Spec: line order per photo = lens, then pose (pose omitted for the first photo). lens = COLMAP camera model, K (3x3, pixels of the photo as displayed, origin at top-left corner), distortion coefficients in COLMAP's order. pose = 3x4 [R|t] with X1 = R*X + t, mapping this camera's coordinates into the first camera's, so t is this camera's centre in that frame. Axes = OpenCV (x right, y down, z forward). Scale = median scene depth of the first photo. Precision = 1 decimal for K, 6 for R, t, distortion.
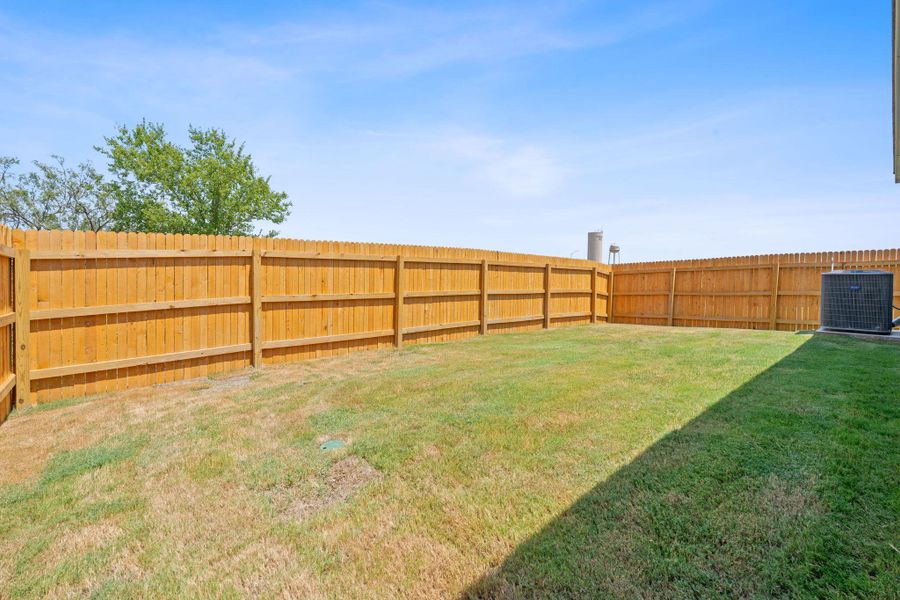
lens RADIAL K [[399.5, 0, 436.9], [0, 399.5, 300.3], [0, 0, 1]] dist [-0.012721, 0.001400]
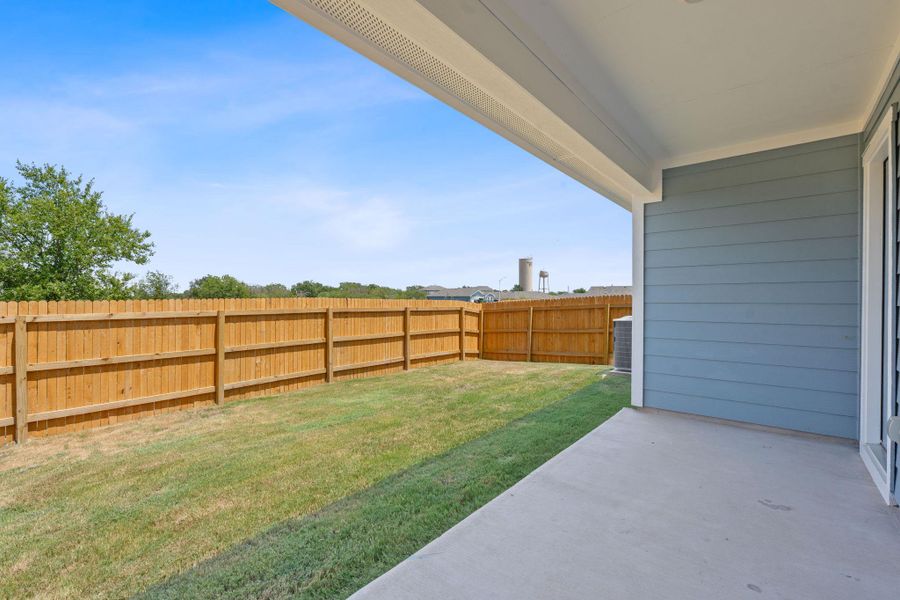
lens RADIAL K [[399.5, 0, 446.2], [0, 399.5, 301.6], [0, 0, 1]] dist [-0.012721, 0.001400]
pose [[0.986242, -0.014826, 0.164639, 0.239737], [0.024247, 0.998172, -0.055361, -0.053959], [-0.163517, 0.058591, 0.984799, -0.047934]]
